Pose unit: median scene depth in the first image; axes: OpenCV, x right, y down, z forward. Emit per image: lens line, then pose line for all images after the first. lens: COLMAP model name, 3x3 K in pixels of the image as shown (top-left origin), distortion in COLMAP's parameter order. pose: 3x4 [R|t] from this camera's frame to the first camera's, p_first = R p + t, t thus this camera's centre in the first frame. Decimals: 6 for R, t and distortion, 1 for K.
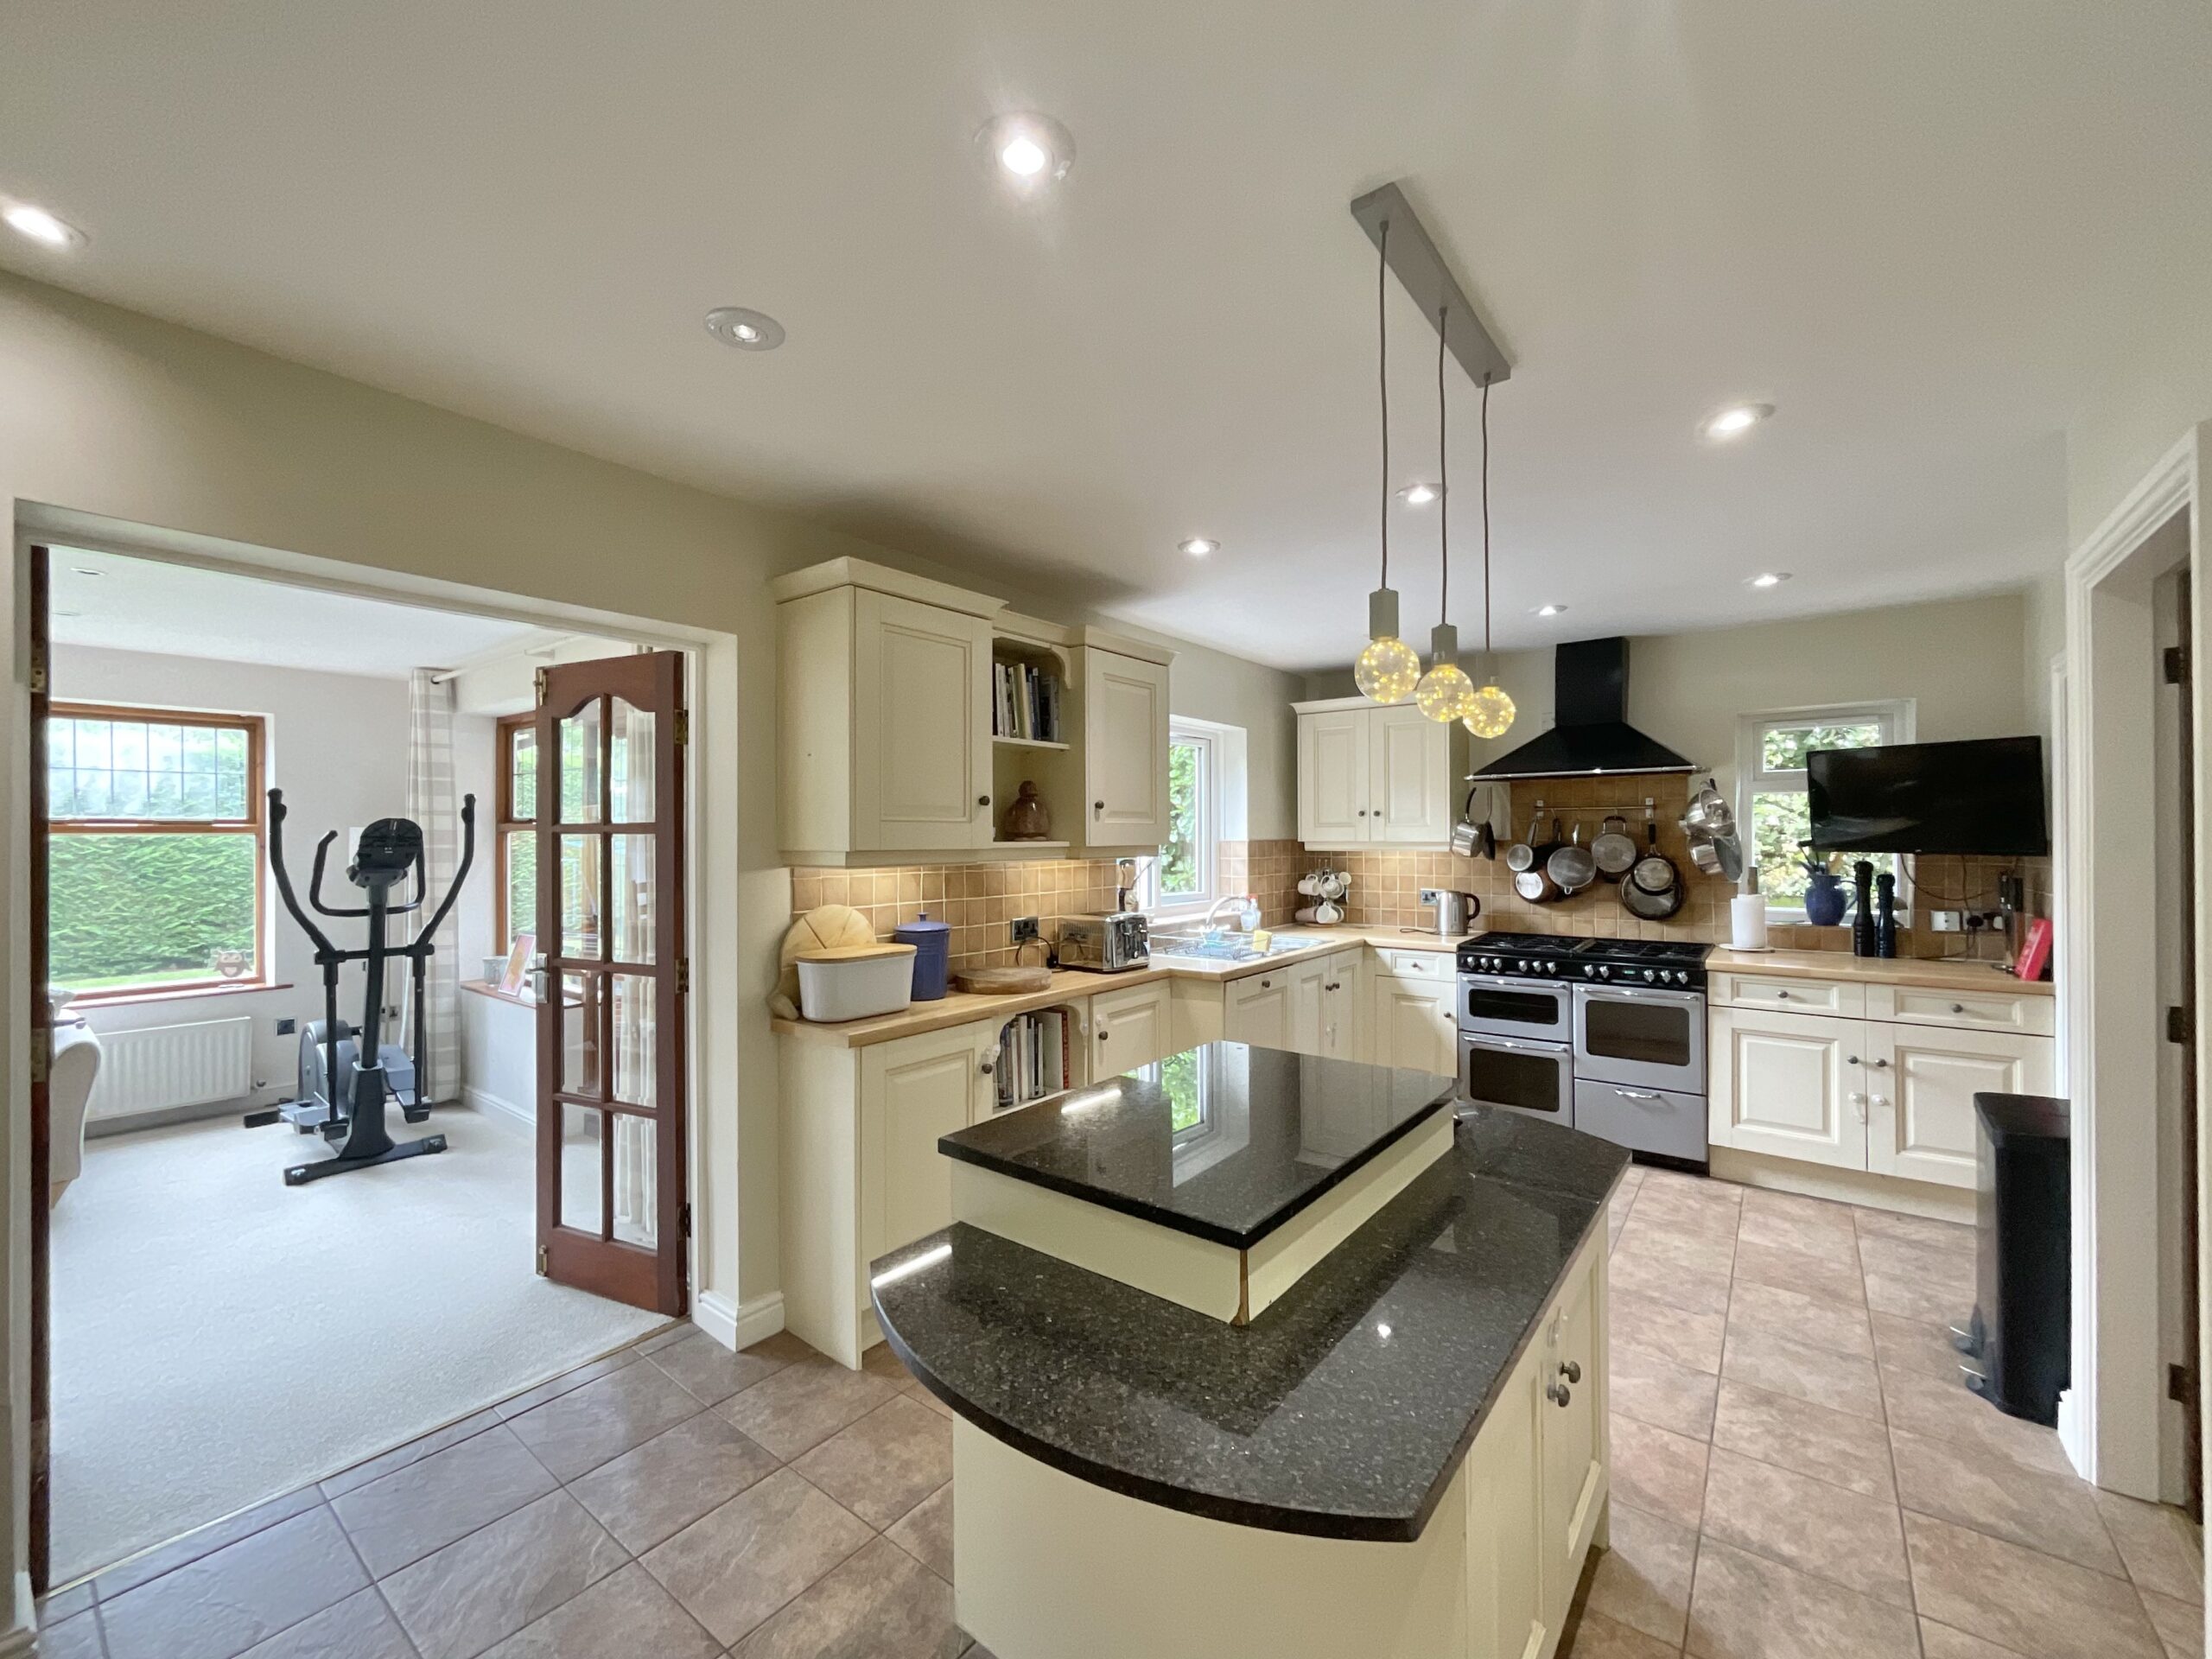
lens RADIAL K [[898.1, 0, 1102.6], [0, 898.1, 832.0], [0, 0, 1]] dist [-0.008078, -0.002733]
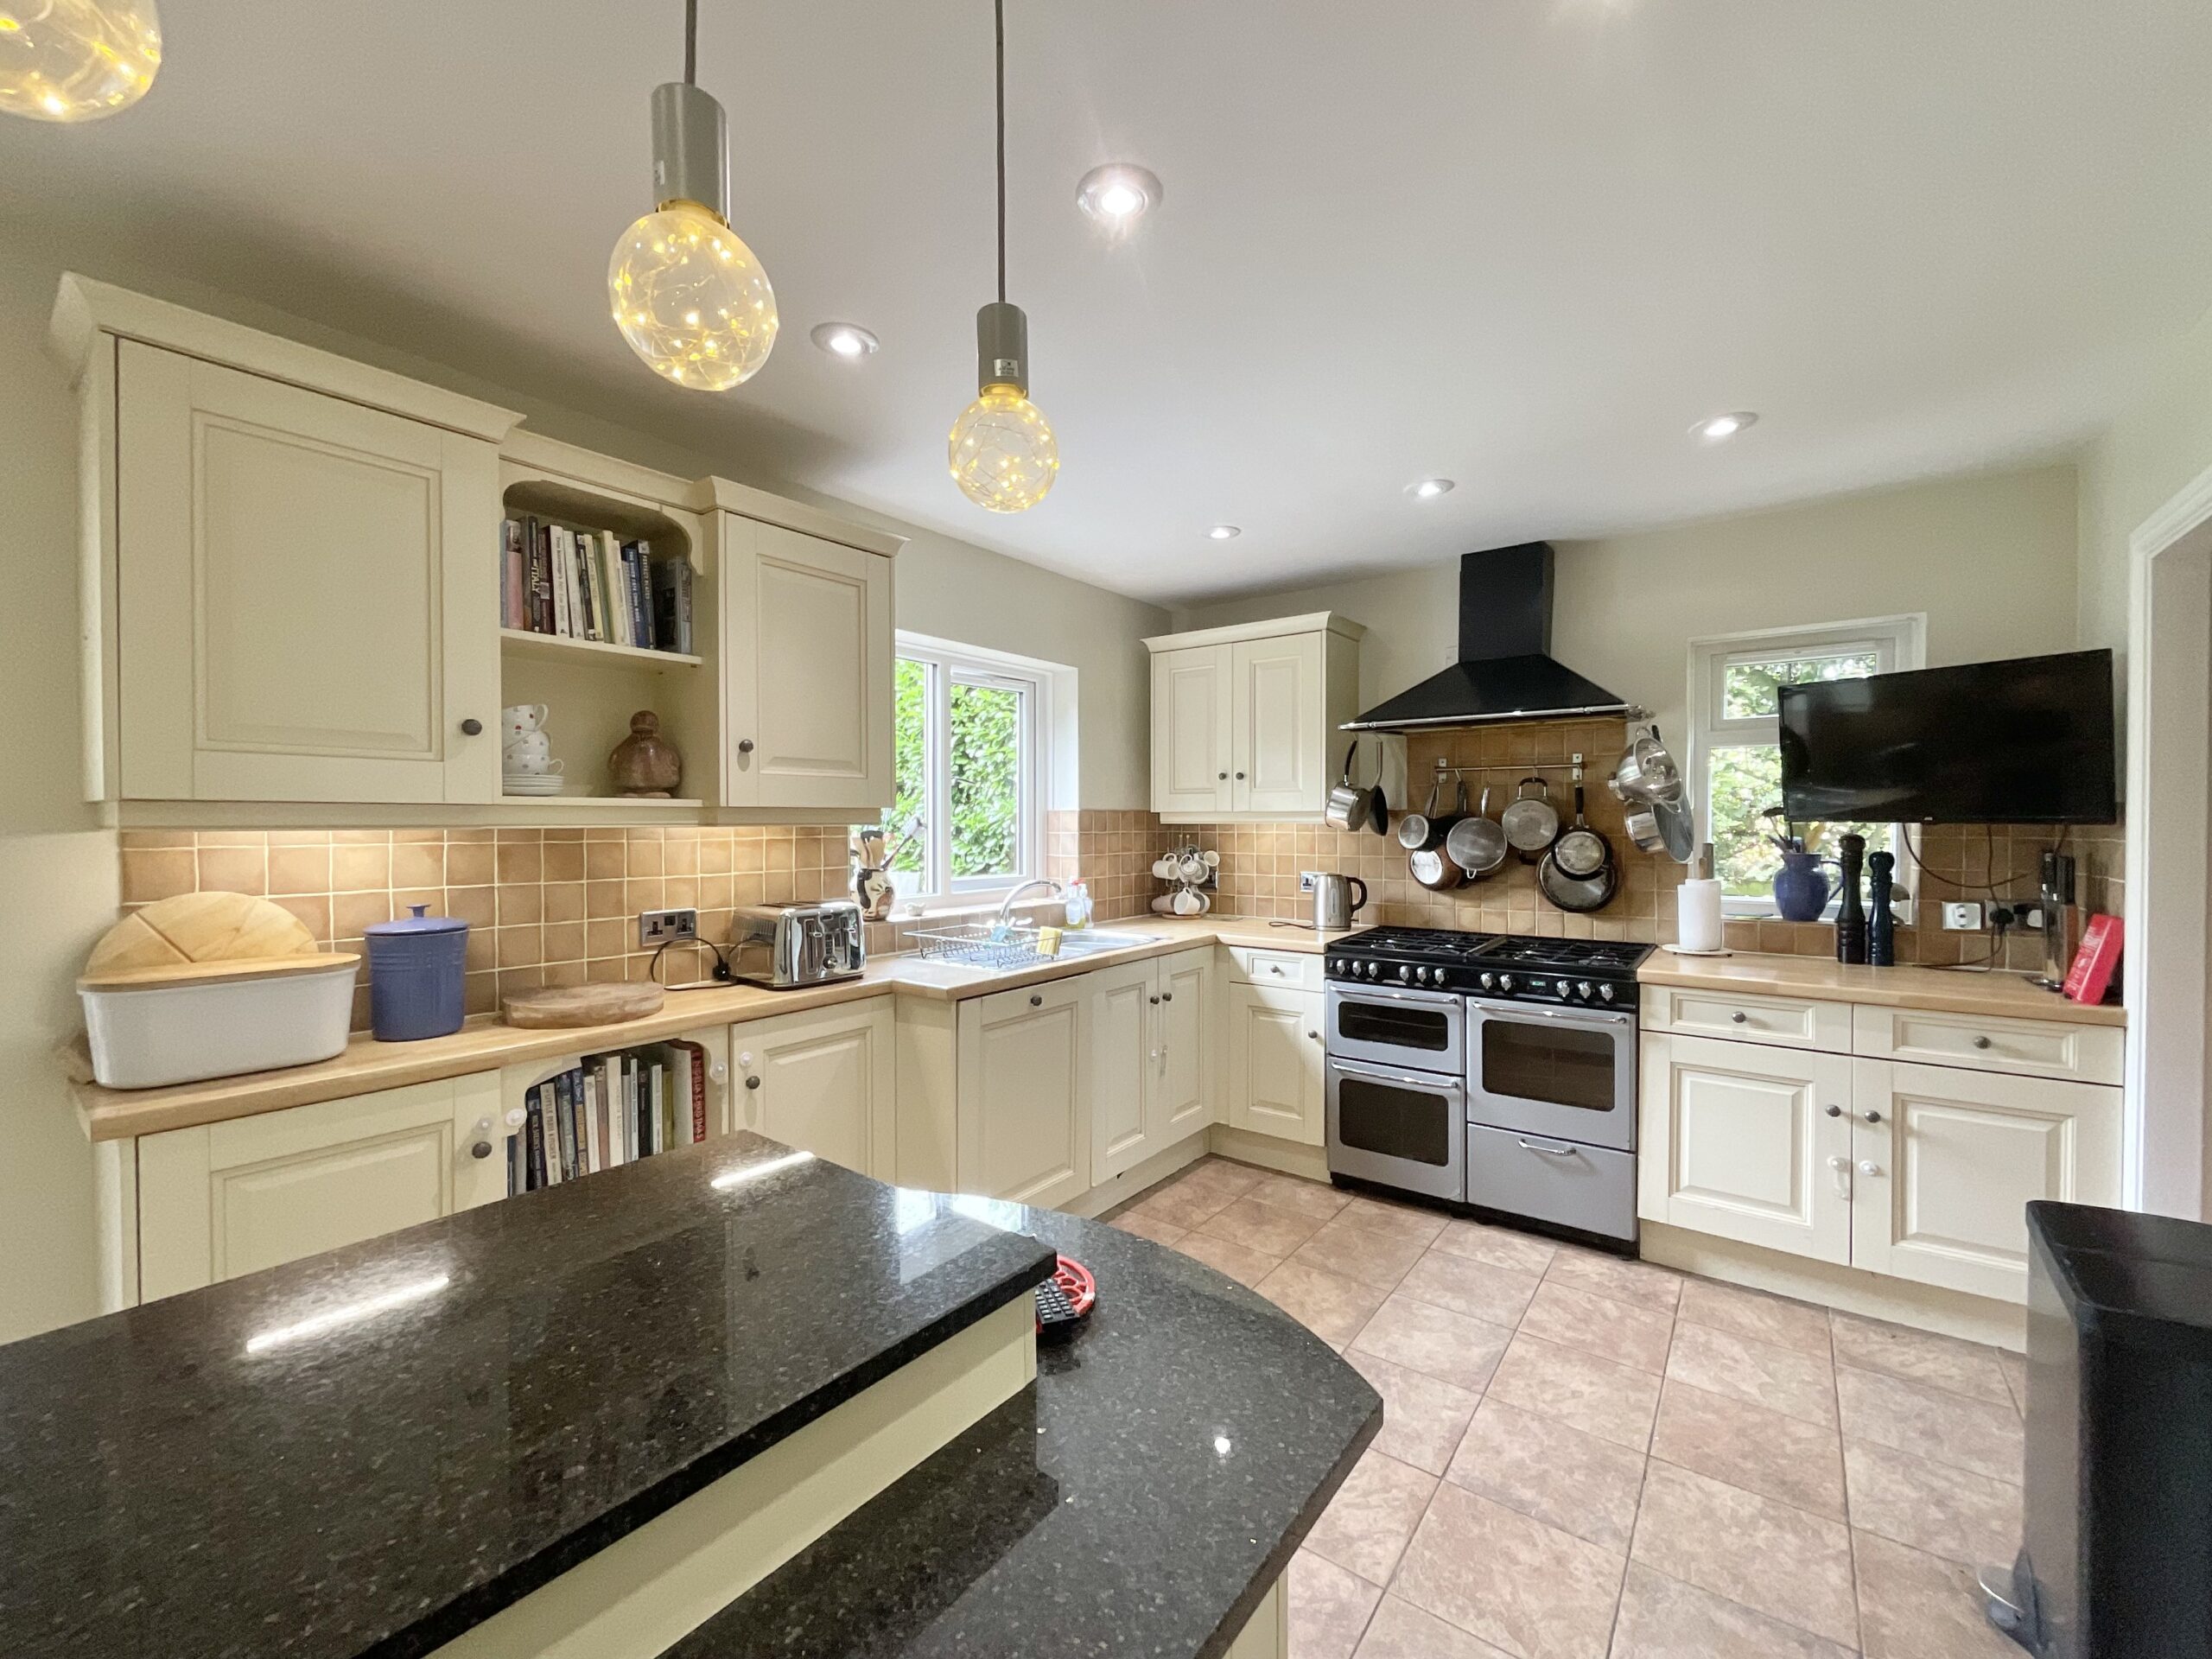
lens RADIAL K [[898.1, 0, 1108.7], [0, 898.1, 831.1], [0, 0, 1]] dist [-0.008078, -0.002733]
pose [[0.999867, 0.002564, 0.016092, 0.245150], [-0.002826, 0.999864, 0.016257, 0.021241], [-0.016048, -0.016300, 0.999738, 0.294122]]
